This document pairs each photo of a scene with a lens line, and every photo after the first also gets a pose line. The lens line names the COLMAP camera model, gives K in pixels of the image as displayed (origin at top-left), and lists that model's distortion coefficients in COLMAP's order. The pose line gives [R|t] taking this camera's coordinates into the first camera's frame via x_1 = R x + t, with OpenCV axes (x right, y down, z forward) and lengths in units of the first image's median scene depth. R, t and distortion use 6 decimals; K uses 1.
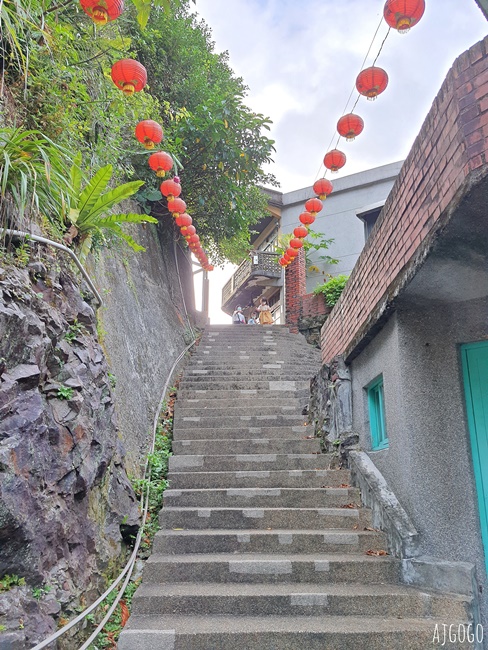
lens RADIAL K [[509.0, 0, 244.0], [0, 509.0, 325.0], [0, 0, 1]] dist [0.065129, -0.117339]
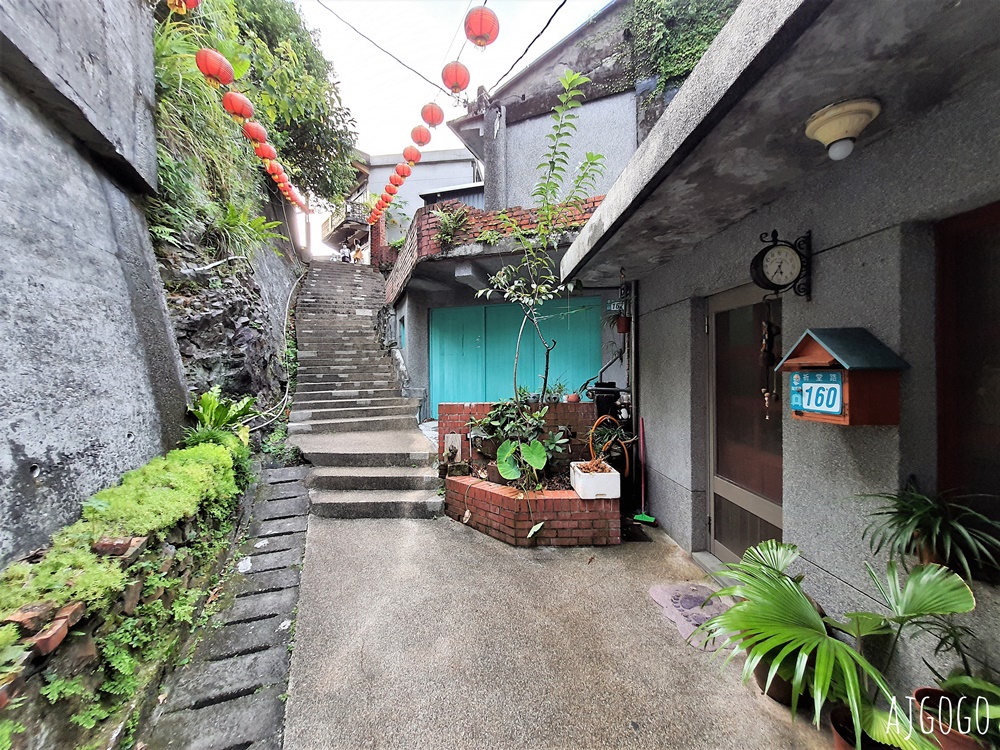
lens RADIAL K [[389.9, 0, 500.0], [0, 389.9, 375.0], [0, 0, 1]] dist [0.002170, -0.000067]
pose [[0.929662, -0.021148, 0.367807, 0.021490], [-0.092298, 0.953144, 0.288094, -0.149728], [-0.356665, -0.301778, 0.884149, -0.585546]]
